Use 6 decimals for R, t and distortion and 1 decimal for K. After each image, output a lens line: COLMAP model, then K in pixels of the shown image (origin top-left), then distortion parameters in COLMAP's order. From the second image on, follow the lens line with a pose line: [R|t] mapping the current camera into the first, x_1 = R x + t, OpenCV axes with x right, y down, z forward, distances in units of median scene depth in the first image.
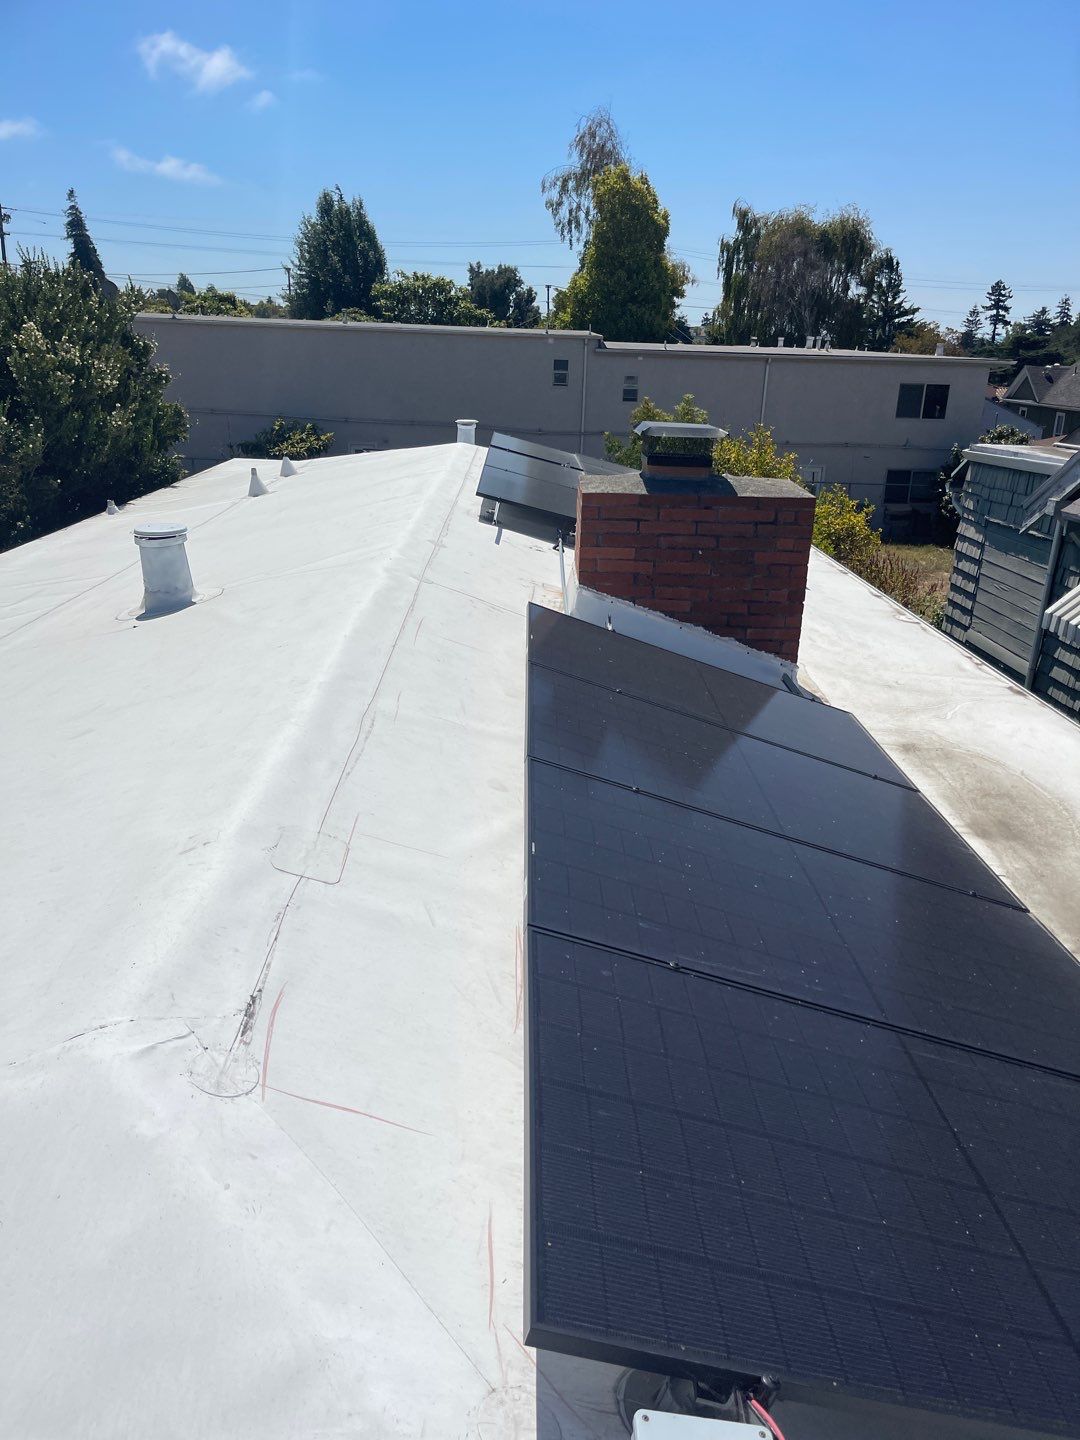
lens RADIAL K [[1017.8, 0, 540.0], [0, 1017.8, 720.0], [0, 0, 1]] dist [0.050803, -0.077280]
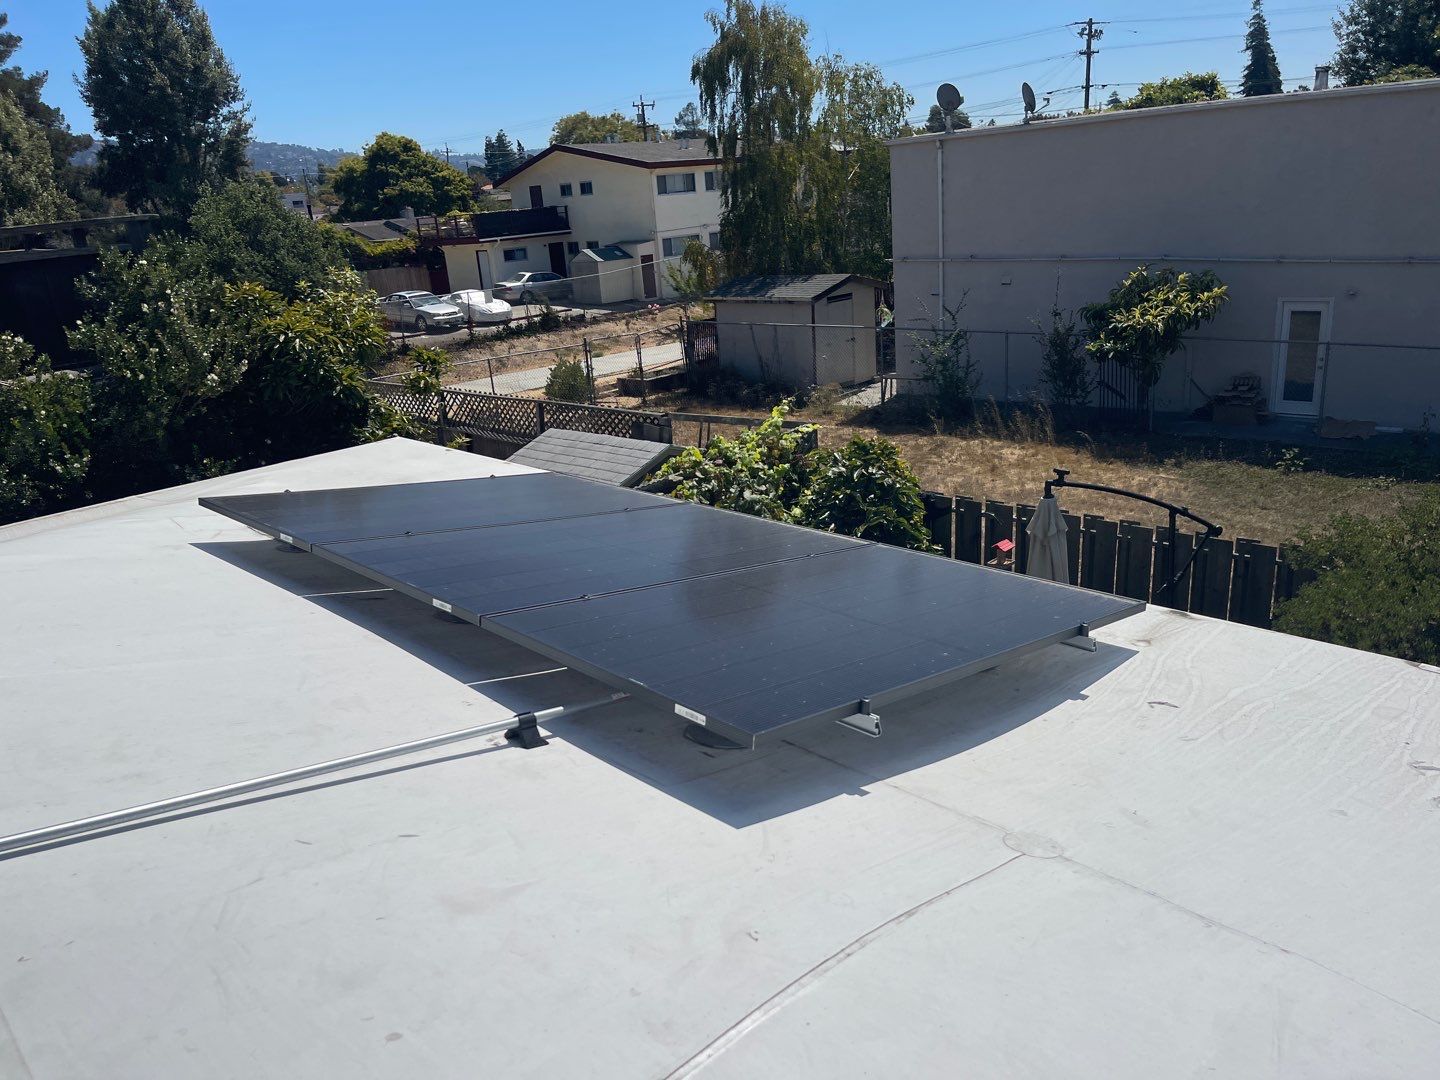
lens RADIAL K [[1036.1, 0, 720.0], [0, 1036.1, 540.0], [0, 0, 1]] dist [0.158089, -0.208267]
pose [[0.658728, 0.153547, -0.736547, 0.046965], [-0.163714, 0.984750, 0.058872, -0.089083], [0.734354, 0.081802, 0.673819, 0.276537]]
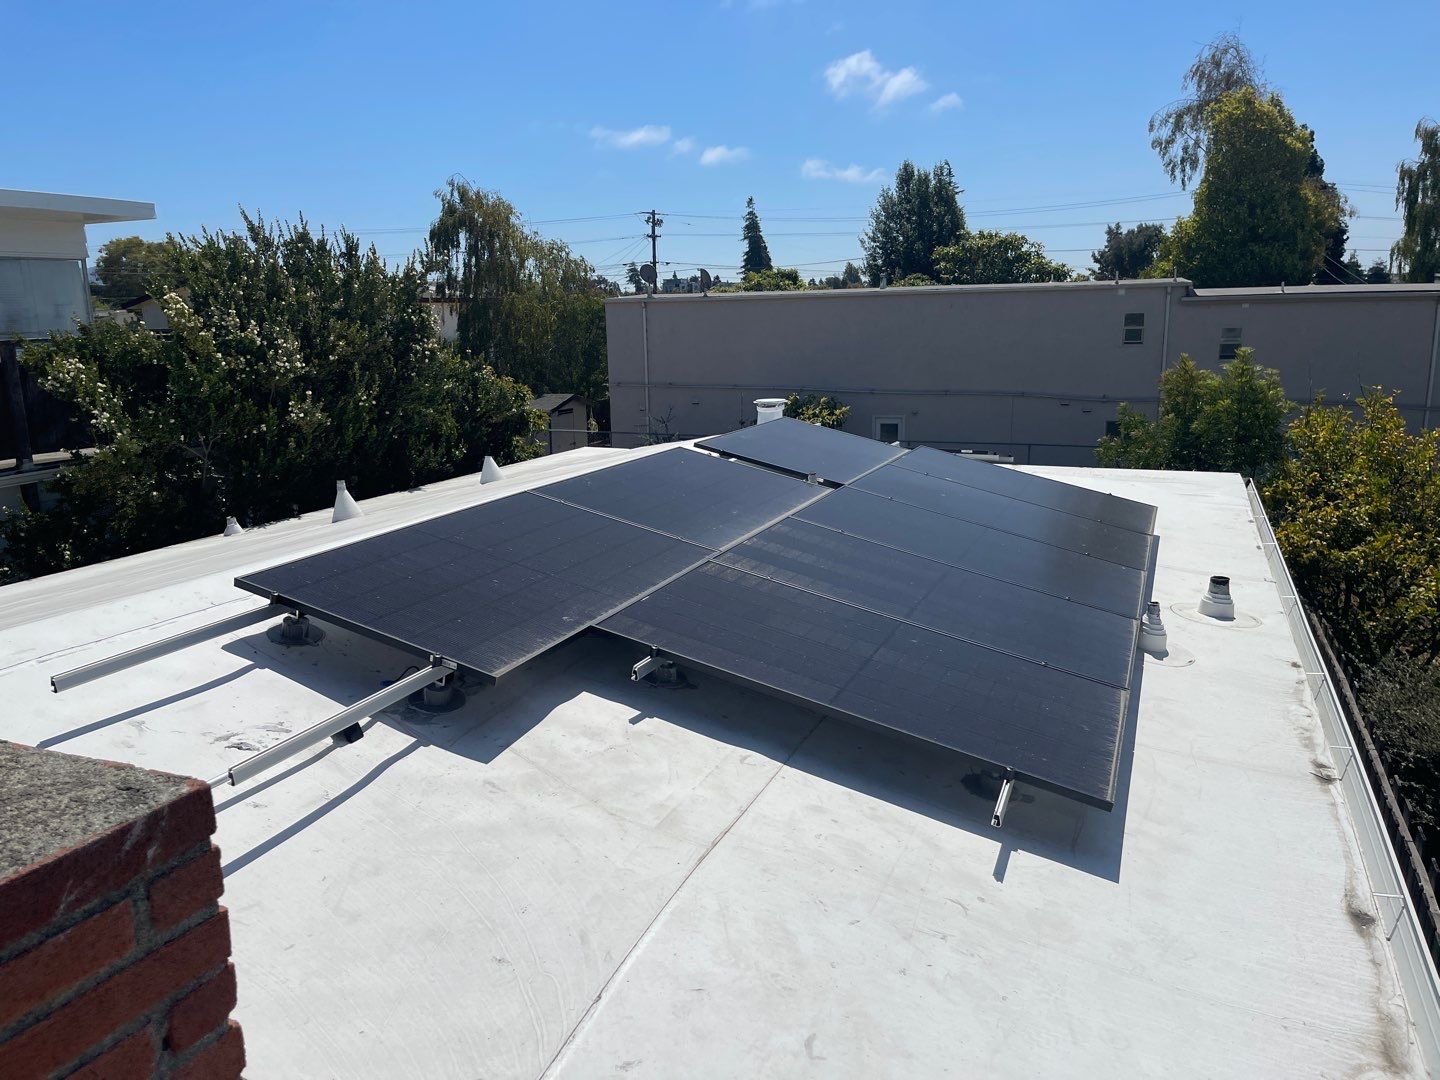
lens RADIAL K [[1017.8, 0, 720.0], [0, 1017.8, 540.0], [0, 0, 1]] dist [0.050803, -0.077280]
pose [[0.906390, 0.037025, -0.420817, 0.051473], [-0.094309, 0.988746, -0.116137, -0.034185], [0.411781, 0.144952, 0.899681, 0.112017]]
